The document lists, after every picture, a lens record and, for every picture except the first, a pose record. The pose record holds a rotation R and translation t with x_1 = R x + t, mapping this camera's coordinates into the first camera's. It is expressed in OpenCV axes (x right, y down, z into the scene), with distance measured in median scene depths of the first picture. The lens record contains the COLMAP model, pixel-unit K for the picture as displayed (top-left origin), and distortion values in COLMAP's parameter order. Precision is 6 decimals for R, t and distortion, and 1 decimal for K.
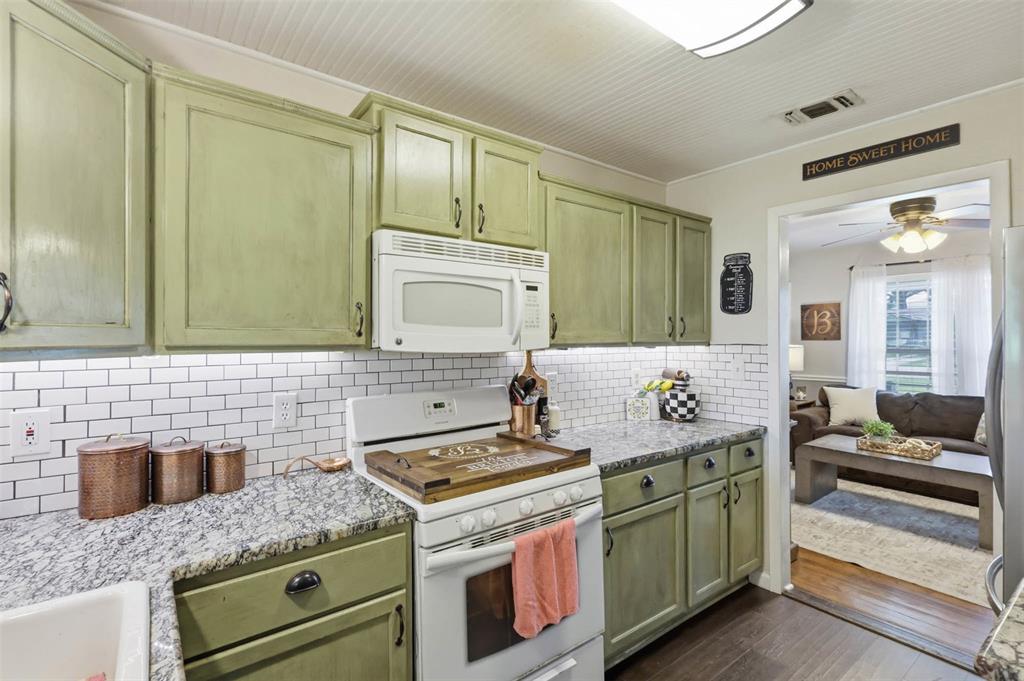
lens RADIAL K [[482.1, 0, 507.4], [0, 482.1, 339.6], [0, 0, 1]] dist [0.002383, 0.000388]
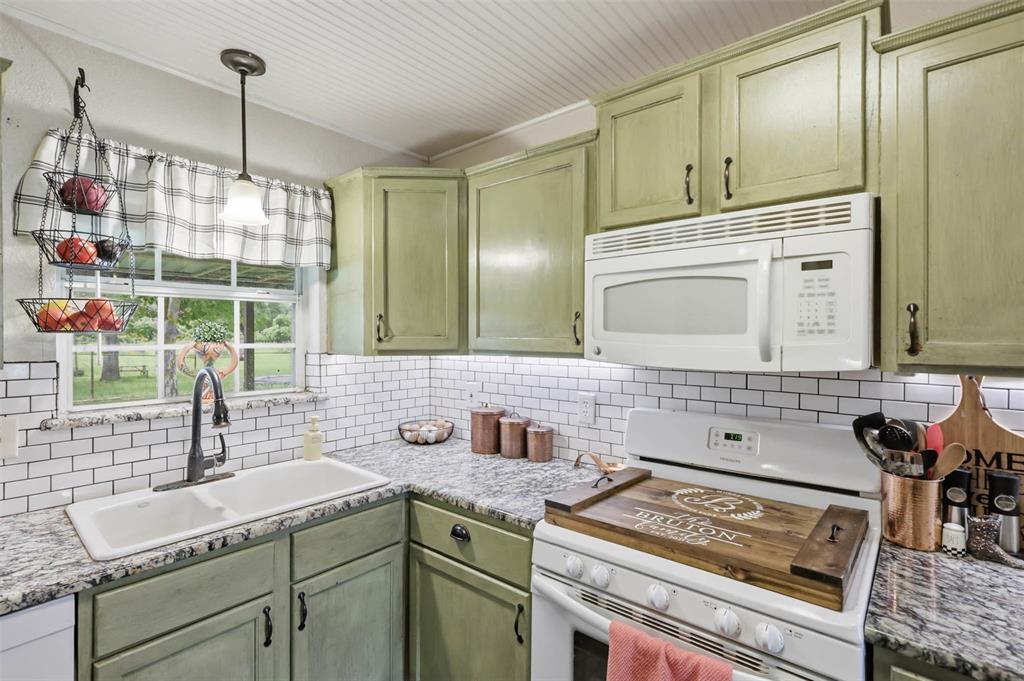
lens RADIAL K [[482.1, 0, 509.9], [0, 482.1, 337.9], [0, 0, 1]] dist [0.002383, 0.000388]
pose [[0.209494, 0.007339, -0.977782, 0.716153], [-0.002336, 0.999973, 0.007005, -0.030655], [0.977807, 0.000817, 0.209506, 0.690866]]
